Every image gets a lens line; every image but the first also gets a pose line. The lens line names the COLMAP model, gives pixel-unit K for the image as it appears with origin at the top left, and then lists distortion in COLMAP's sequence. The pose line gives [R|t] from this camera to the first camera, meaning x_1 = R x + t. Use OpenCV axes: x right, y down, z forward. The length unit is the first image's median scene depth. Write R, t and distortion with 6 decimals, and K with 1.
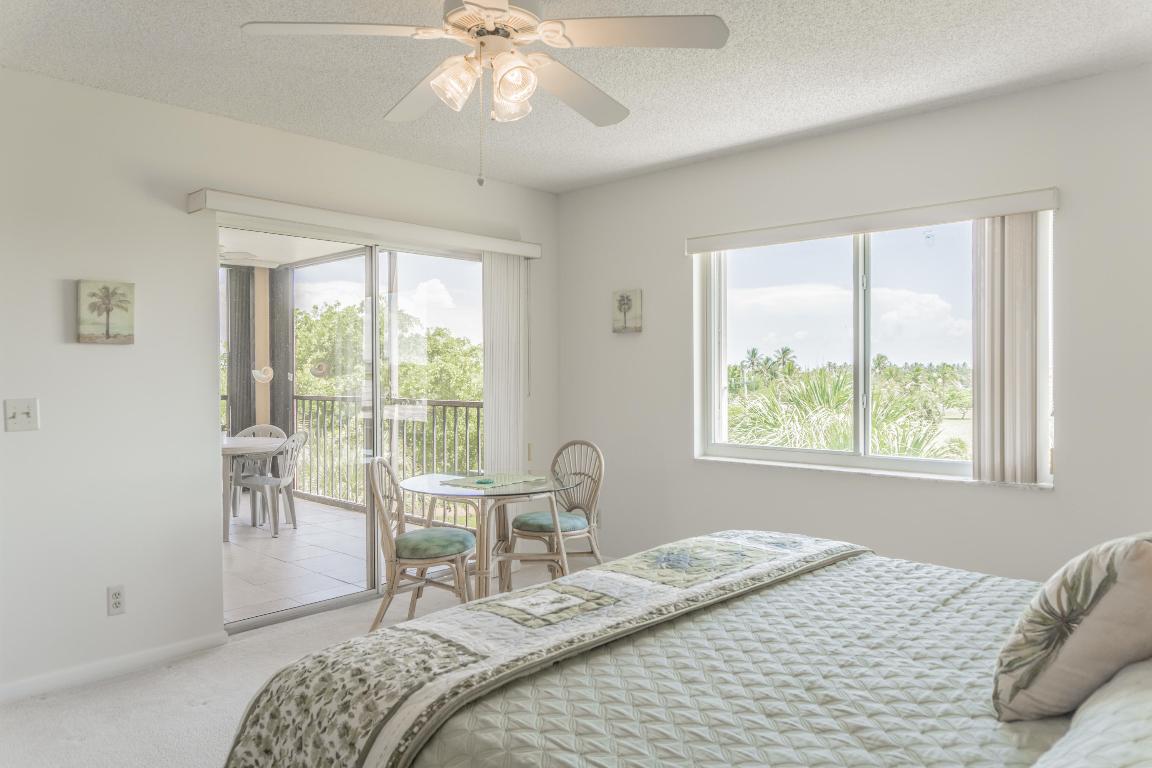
lens RADIAL K [[774.0, 0, 573.4], [0, 774.0, 378.1], [0, 0, 1]] dist [-0.028227, -0.001753]
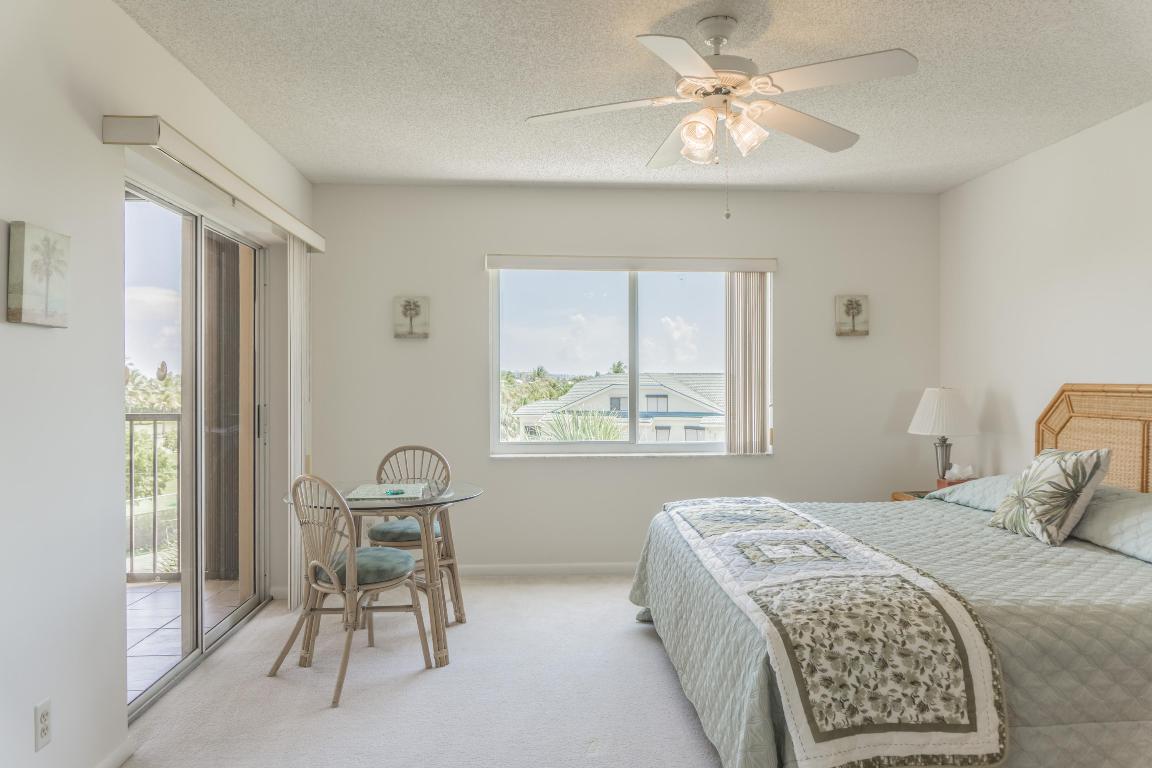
lens RADIAL K [[774.0, 0, 573.4], [0, 774.0, 378.1], [0, 0, 1]] dist [-0.028227, -0.001753]
pose [[0.678013, 0.005880, 0.735026, -0.770686], [0.002769, 0.999940, -0.010554, 0.006936], [-0.735044, 0.009191, 0.677957, 0.237123]]
